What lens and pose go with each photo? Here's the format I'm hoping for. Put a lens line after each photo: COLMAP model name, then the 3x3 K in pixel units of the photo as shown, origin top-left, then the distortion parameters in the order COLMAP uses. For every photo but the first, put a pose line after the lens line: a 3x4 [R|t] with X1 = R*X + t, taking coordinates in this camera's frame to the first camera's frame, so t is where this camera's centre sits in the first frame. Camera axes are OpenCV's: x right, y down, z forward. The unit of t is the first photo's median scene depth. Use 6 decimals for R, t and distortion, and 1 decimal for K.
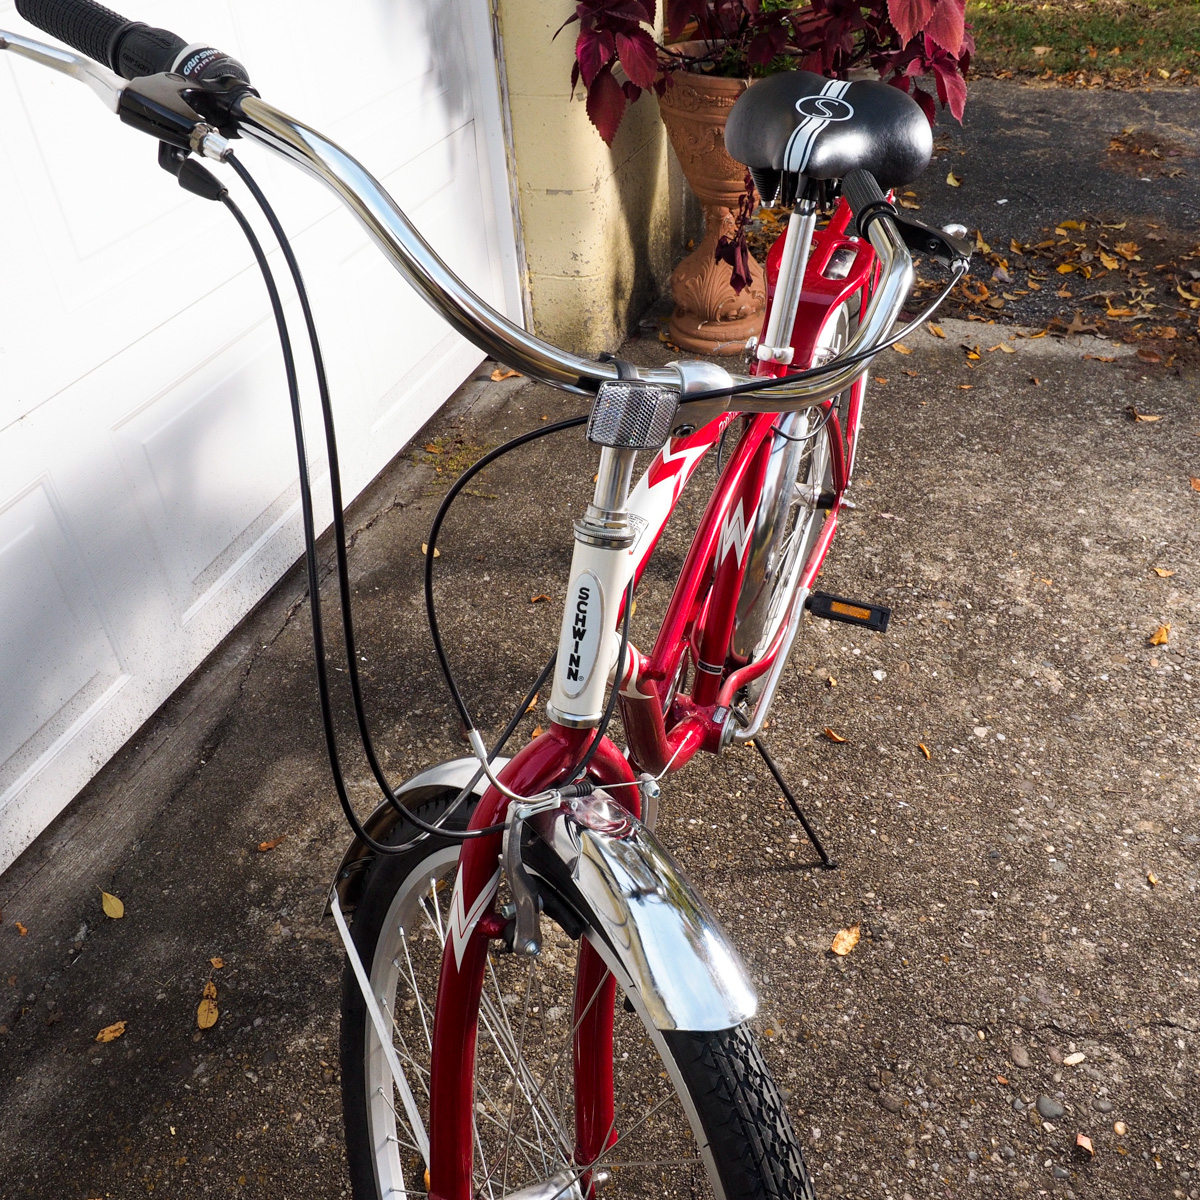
lens RADIAL K [[1121.1, 0, 596.6], [0, 1121.1, 594.9], [0, 0, 1]] dist [-0.019538, 0.000000]
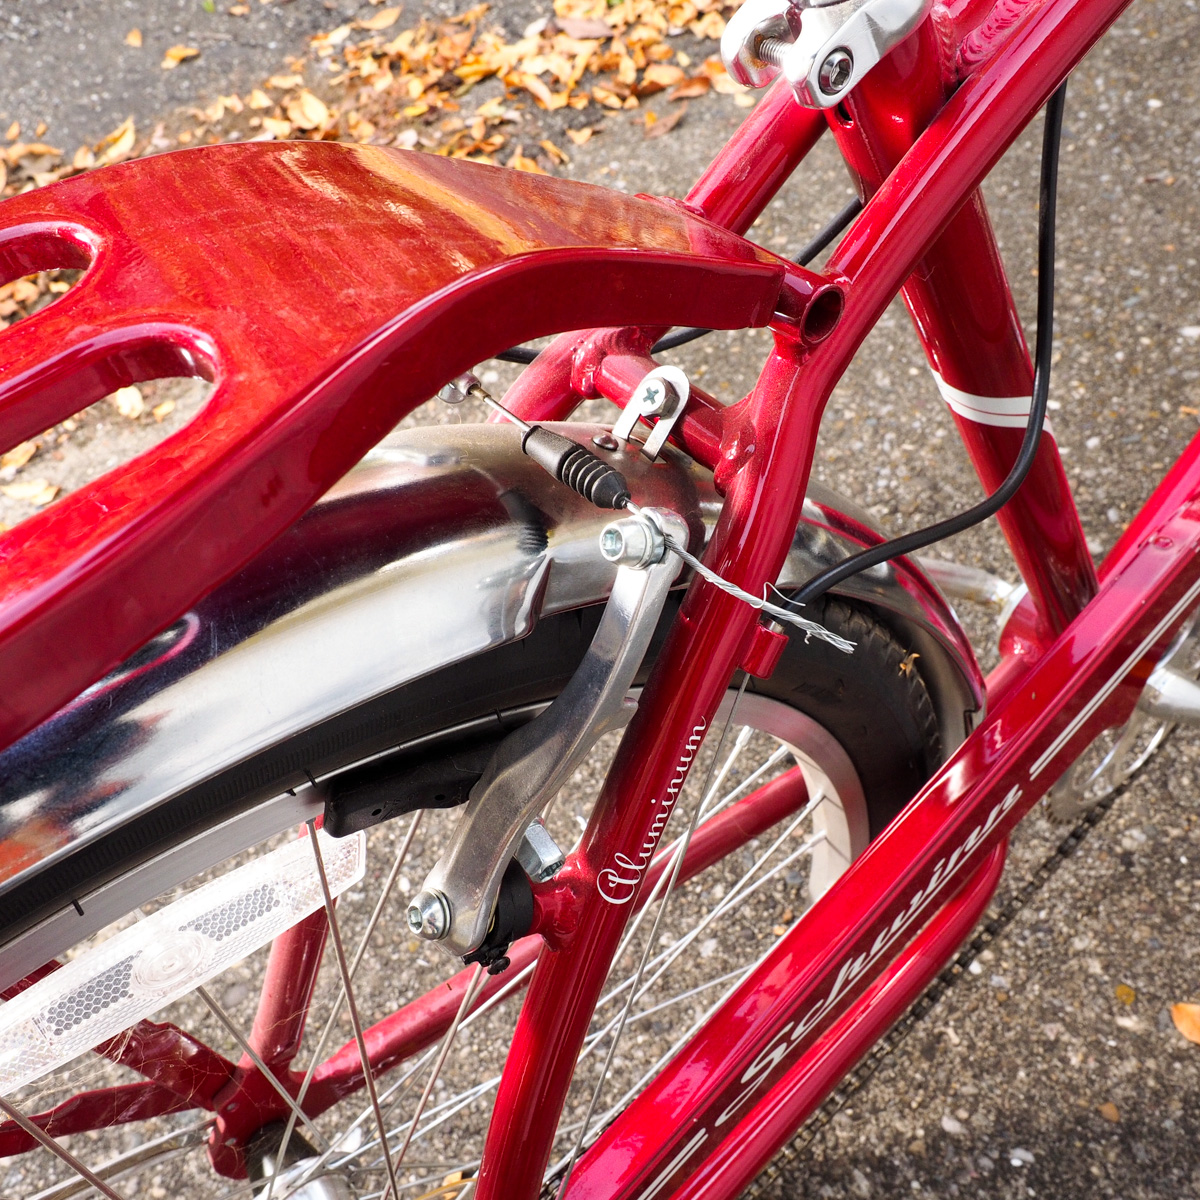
lens RADIAL K [[1097.2, 0, 596.4], [0, 1097.2, 594.7], [0, 0, 1]] dist [-0.038582, 0.020450]
pose [[-0.840575, -0.299912, 0.451094, 0.055386], [0.457520, 0.052768, 0.887632, -0.276773], [-0.290015, 0.952506, 0.092860, 0.787105]]
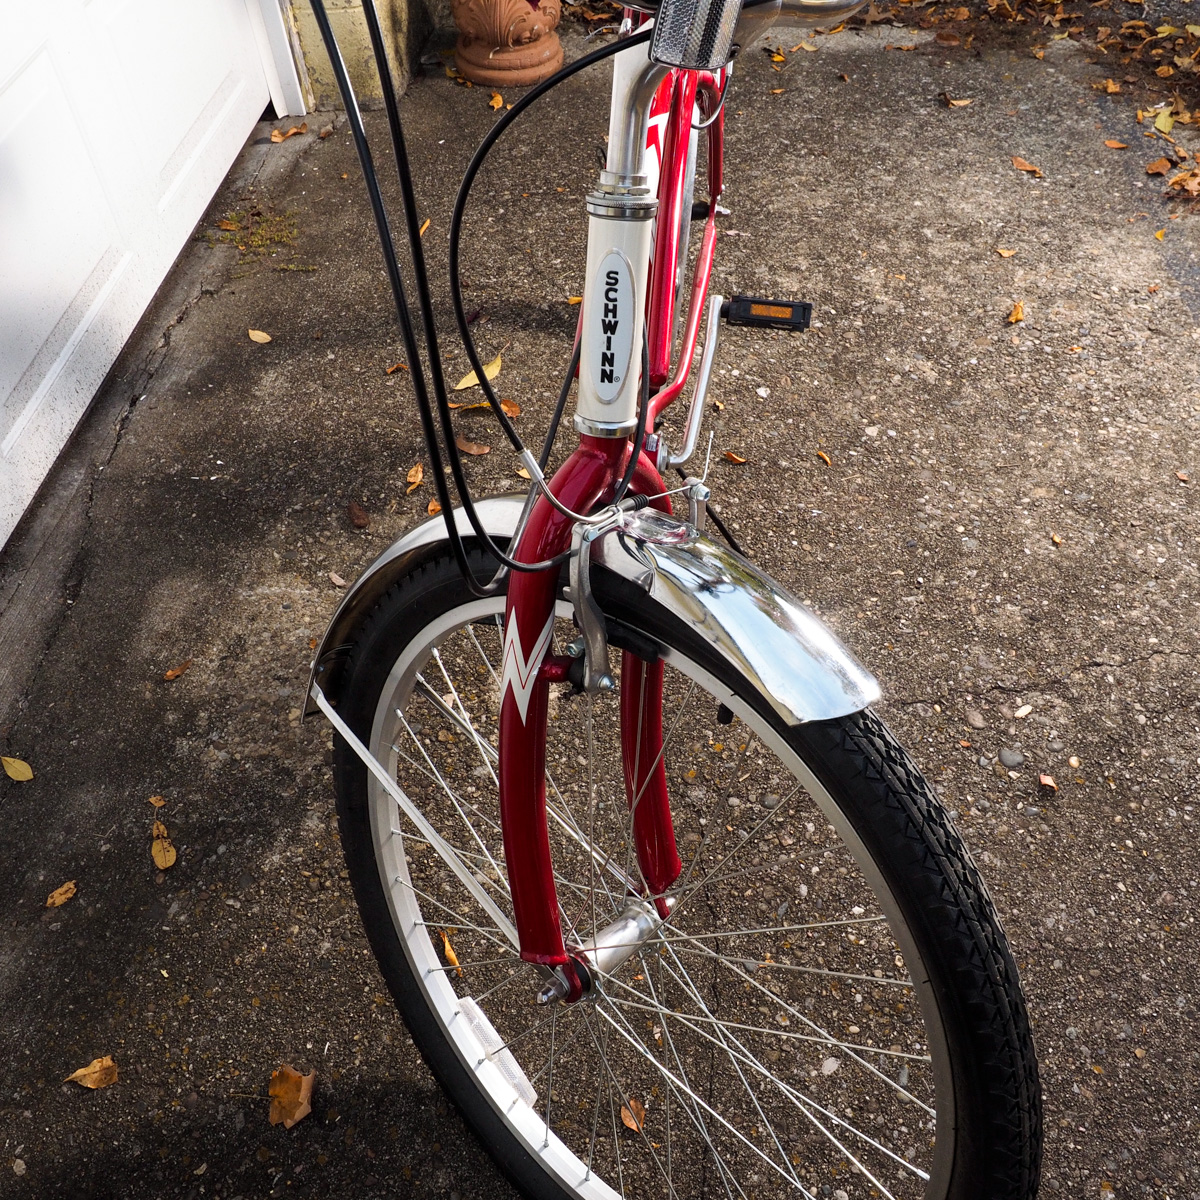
lens RADIAL K [[1121.1, 0, 591.3], [0, 1121.1, 590.5], [0, 0, 1]] dist [-0.019538, 0.000000]
pose [[0.969338, -0.181125, 0.166064, -0.094236], [0.147442, 0.969333, 0.196609, 0.026512], [-0.196582, -0.166095, 0.966317, 0.054308]]
